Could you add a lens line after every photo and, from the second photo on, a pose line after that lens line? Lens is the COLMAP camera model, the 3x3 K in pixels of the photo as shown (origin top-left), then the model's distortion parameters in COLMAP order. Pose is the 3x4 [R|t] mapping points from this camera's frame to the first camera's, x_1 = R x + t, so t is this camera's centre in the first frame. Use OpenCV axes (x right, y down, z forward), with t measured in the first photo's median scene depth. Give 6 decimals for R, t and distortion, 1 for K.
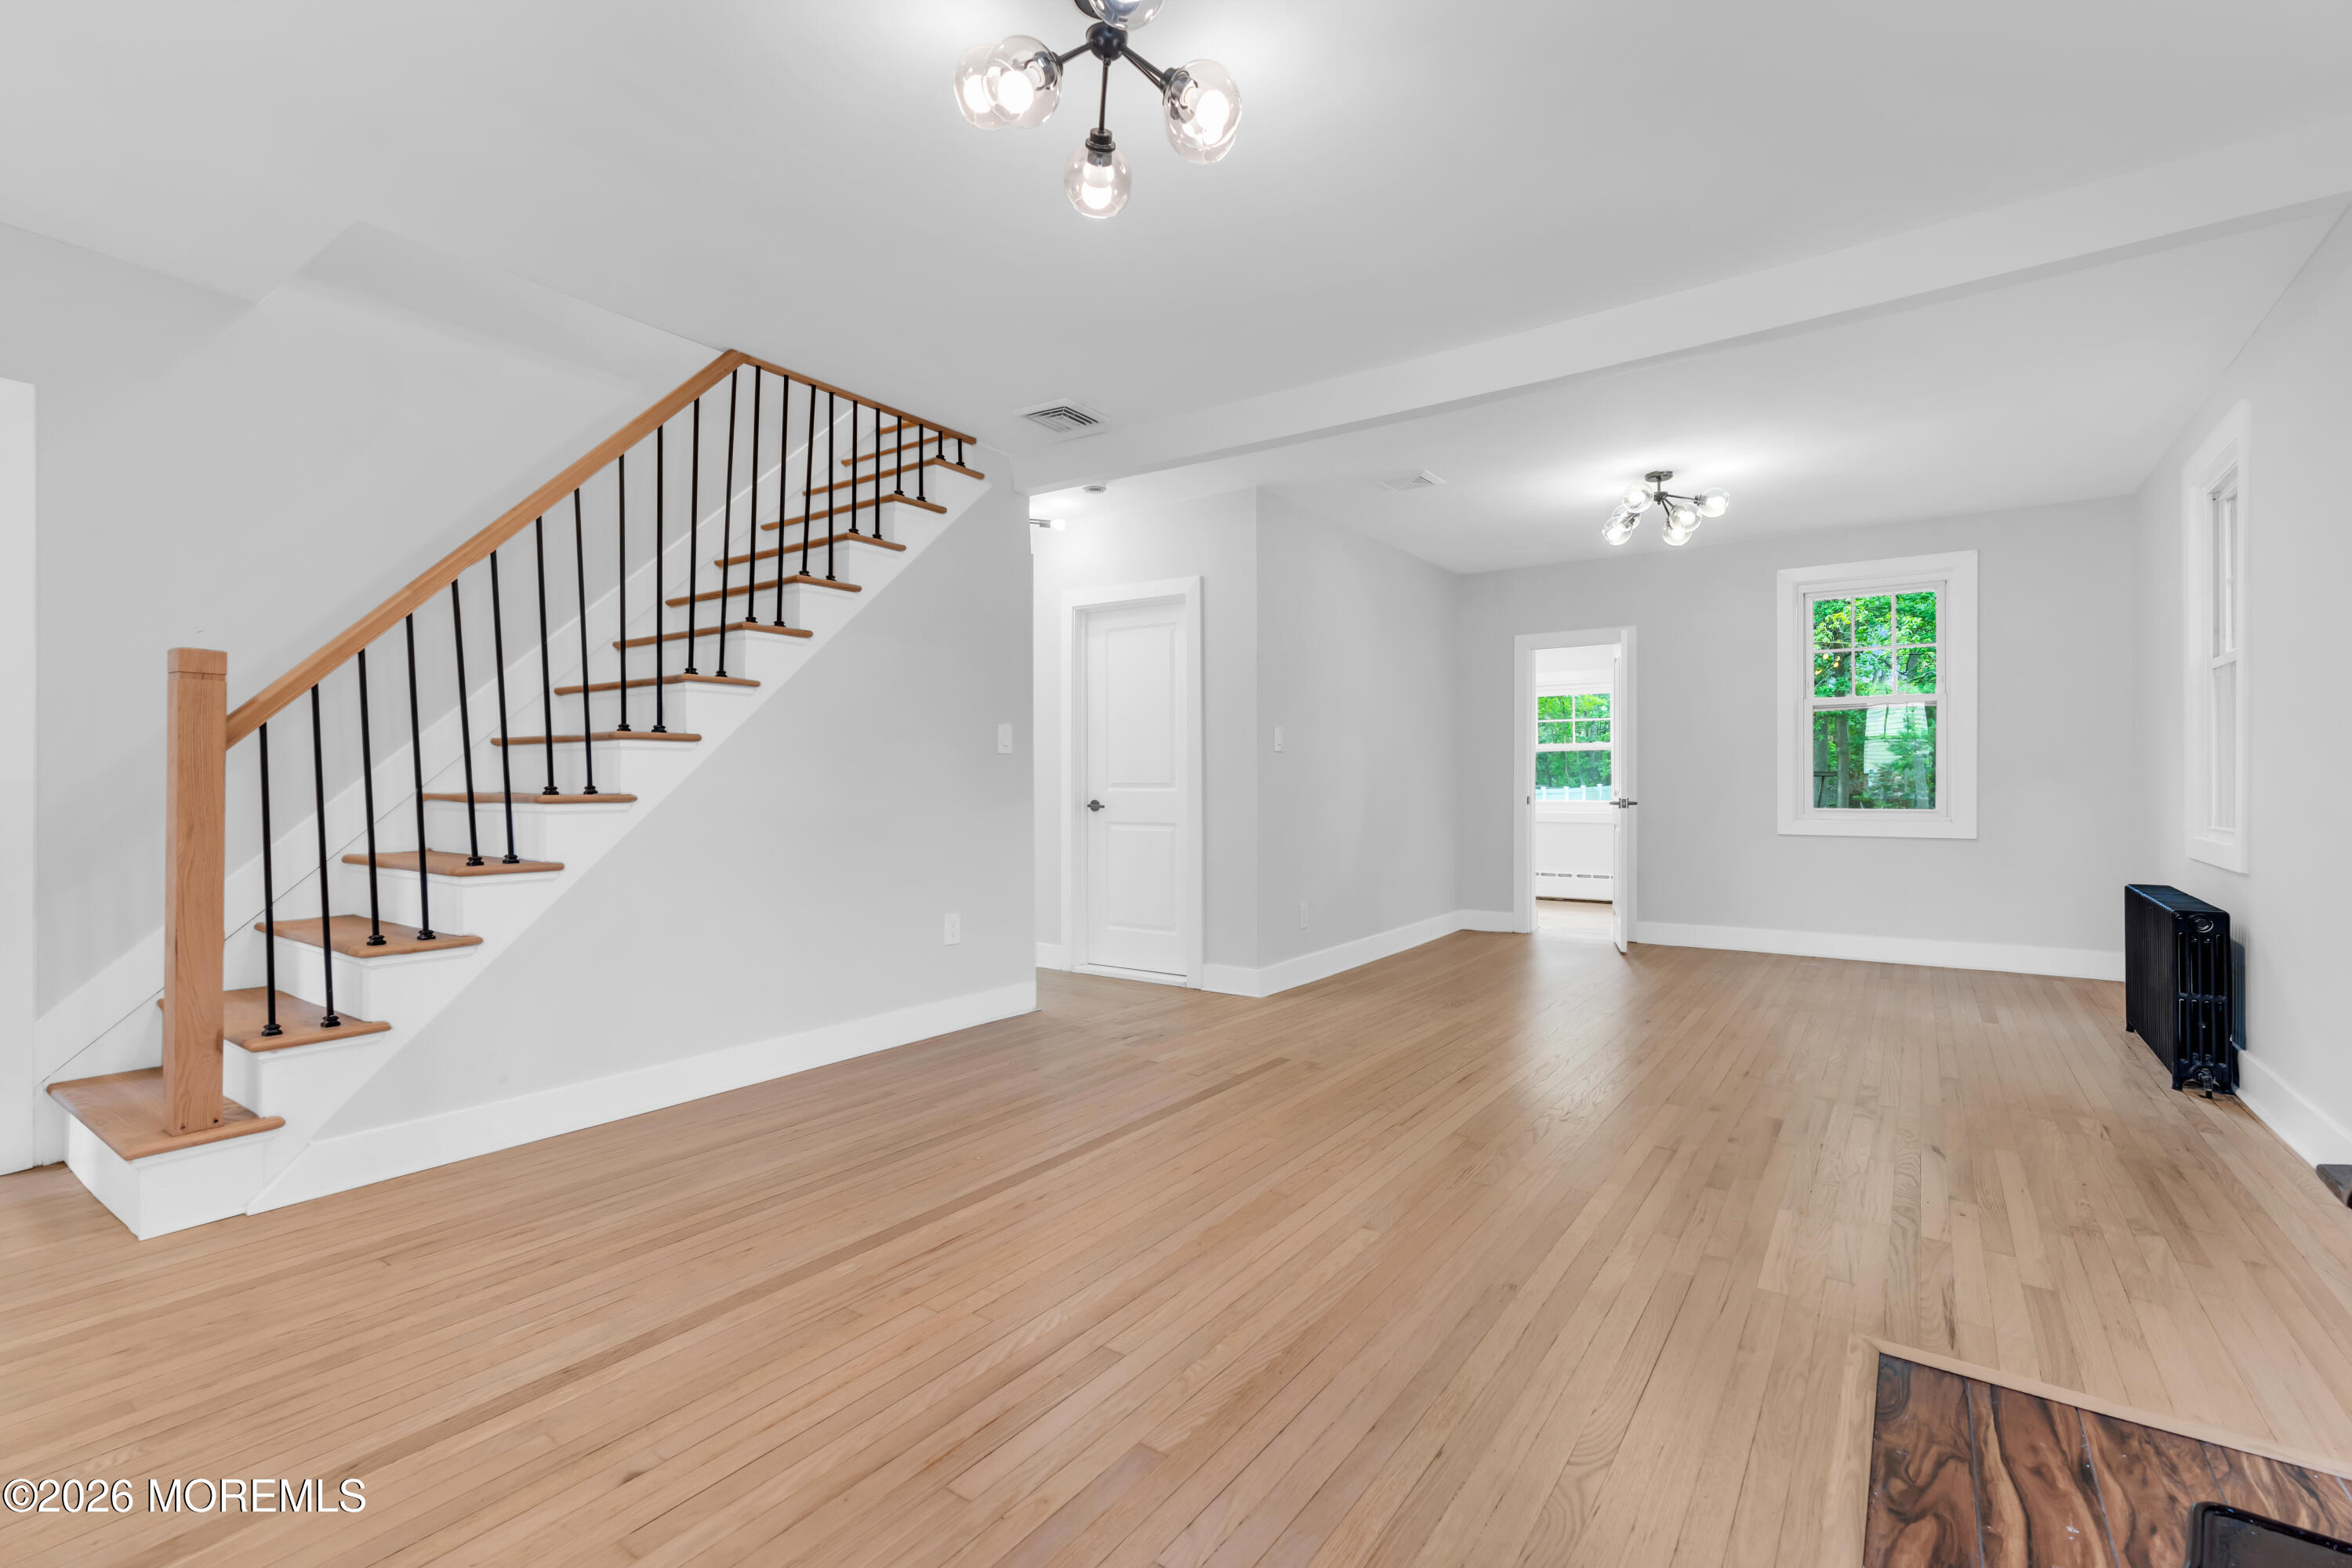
lens RADIAL K [[1049.5, 0, 1171.9], [0, 1049.5, 785.8], [0, 0, 1]] dist [-0.006203, 0.006589]
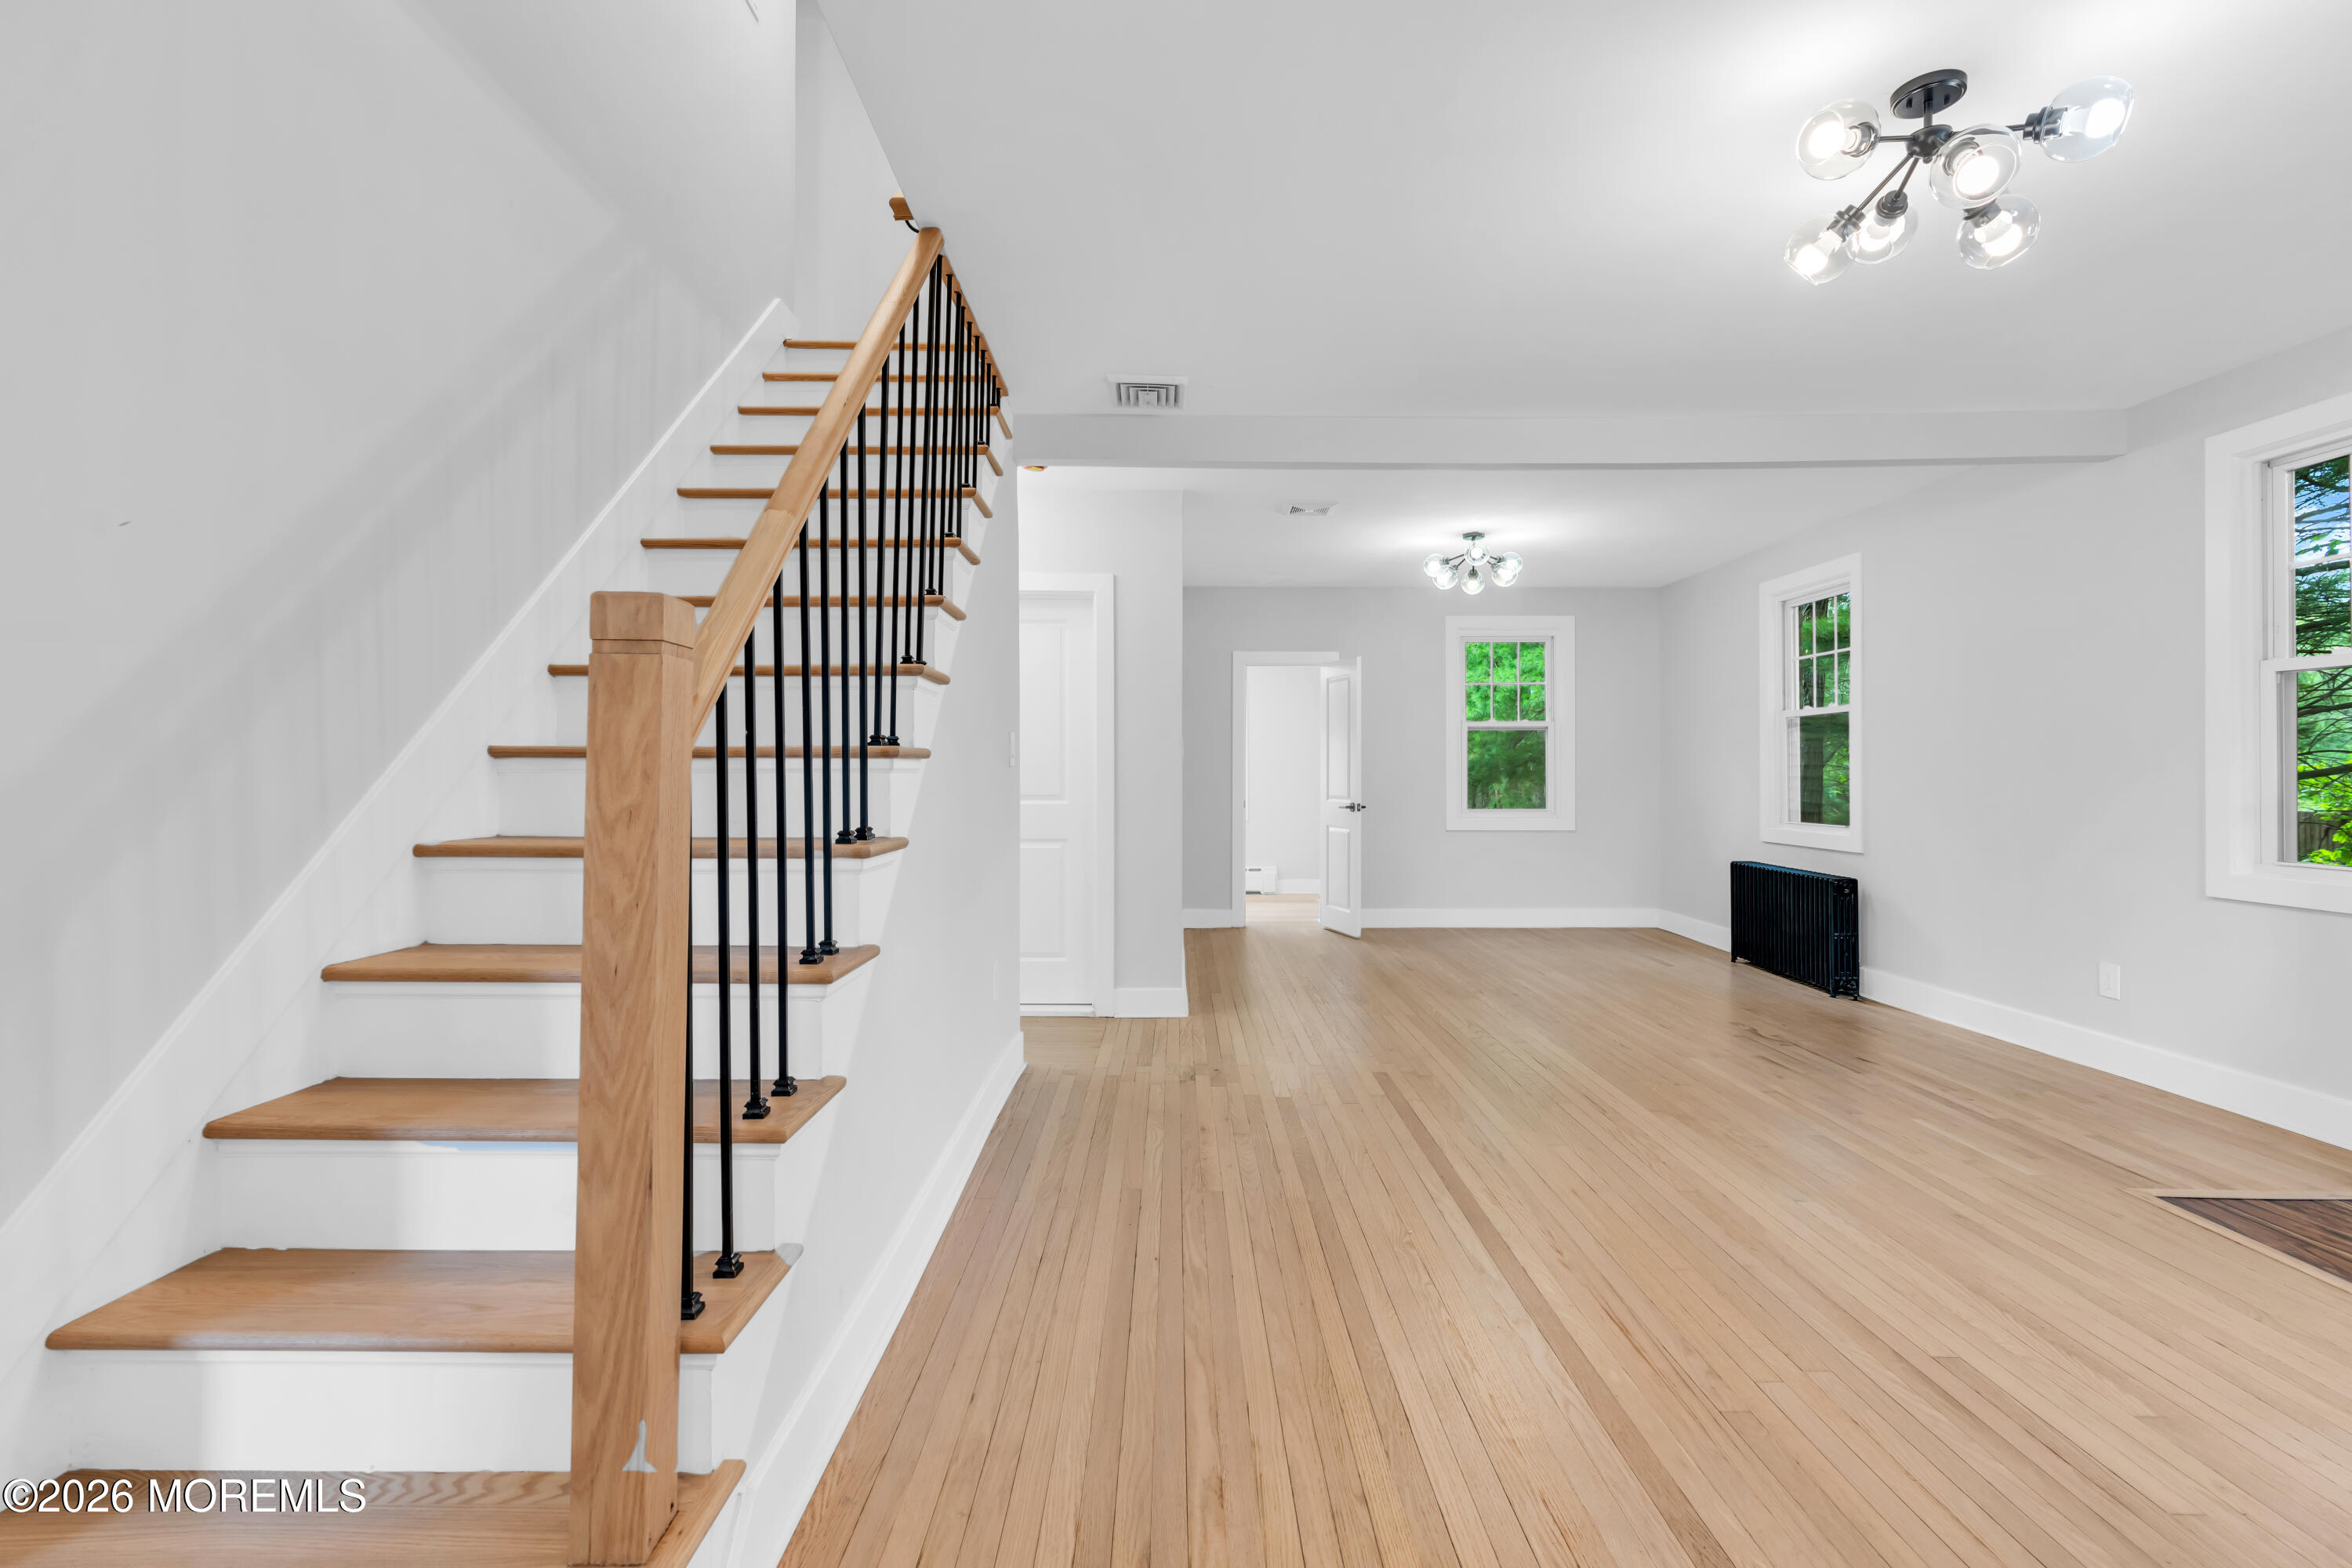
lens RADIAL K [[1057.1, 0, 1171.3], [0, 1057.1, 767.2], [0, 0, 1]] dist [0.001131, 0.000867]
pose [[0.818949, 0.005653, 0.573839, -0.596233], [-0.000562, 0.999959, -0.009048, -0.024613], [-0.573867, 0.007087, 0.818918, 0.251855]]
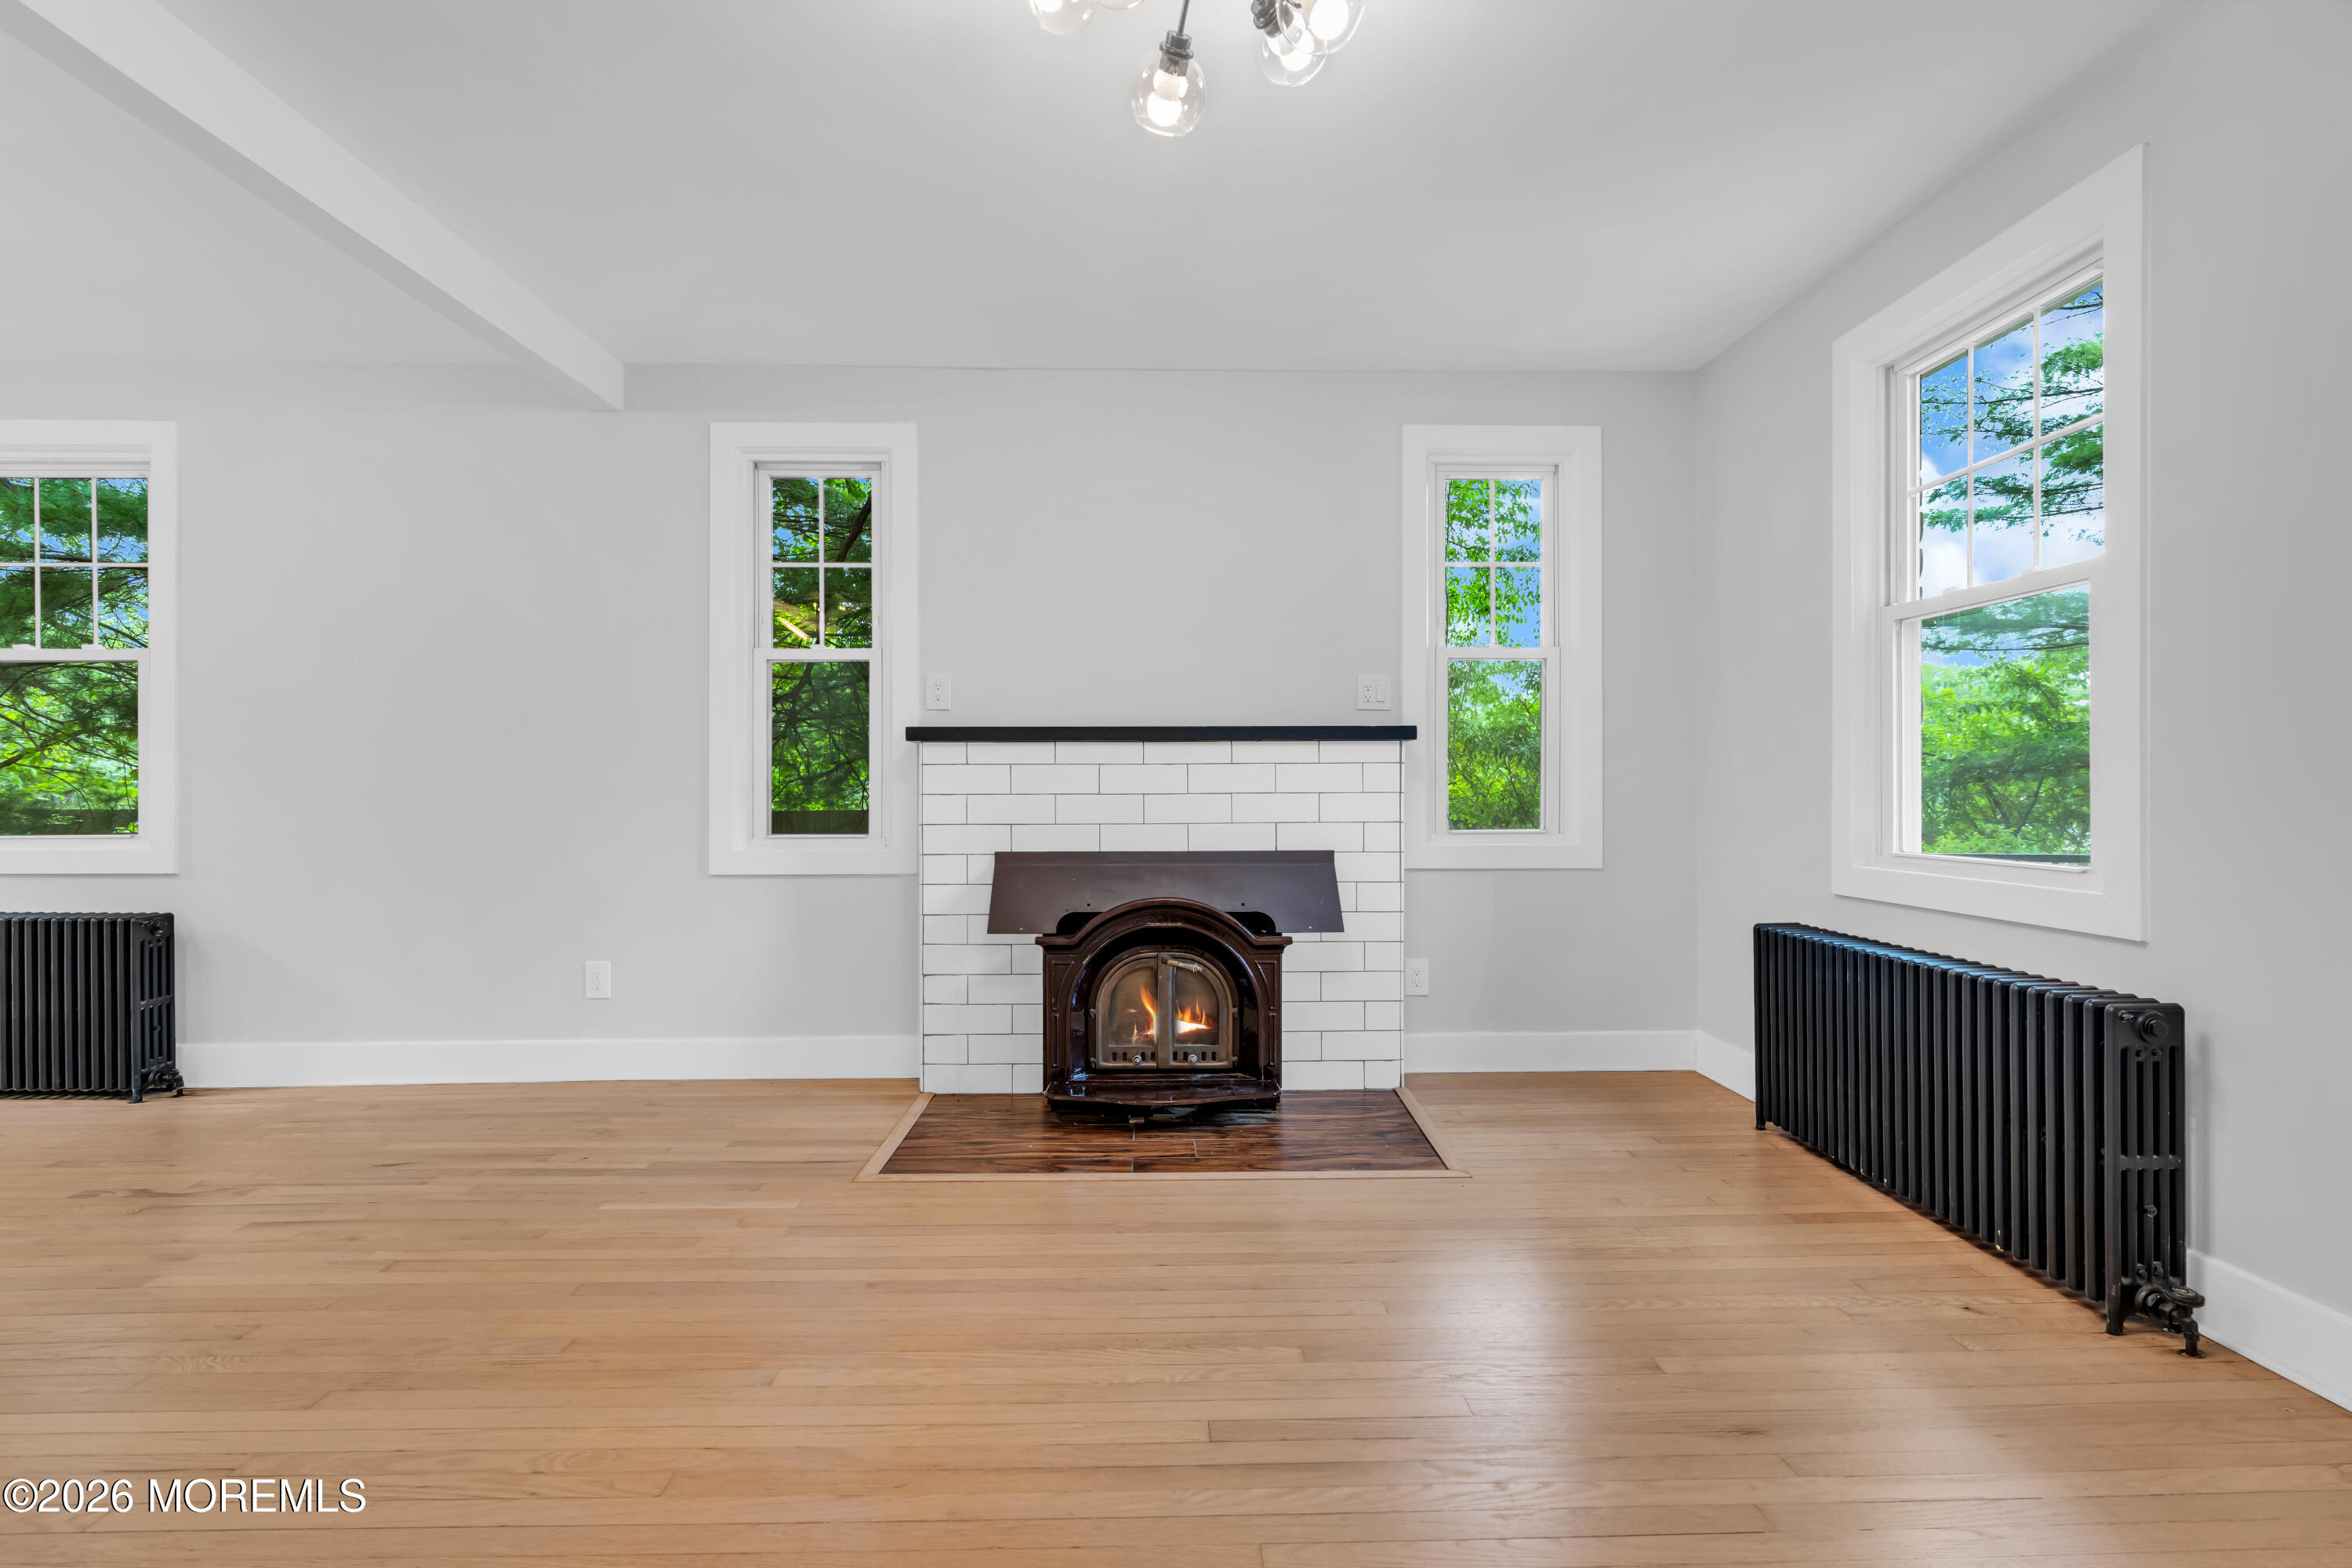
lens RADIAL K [[1055.4, 0, 1170.0], [0, 1055.4, 787.1], [0, 0, 1]] dist [-0.006714, 0.001116]
pose [[-0.599252, 0.000950, 0.800560, -0.331509], [0.004975, 0.999984, 0.002538, -0.000409], [-0.800545, 0.005504, -0.599247, 0.693805]]
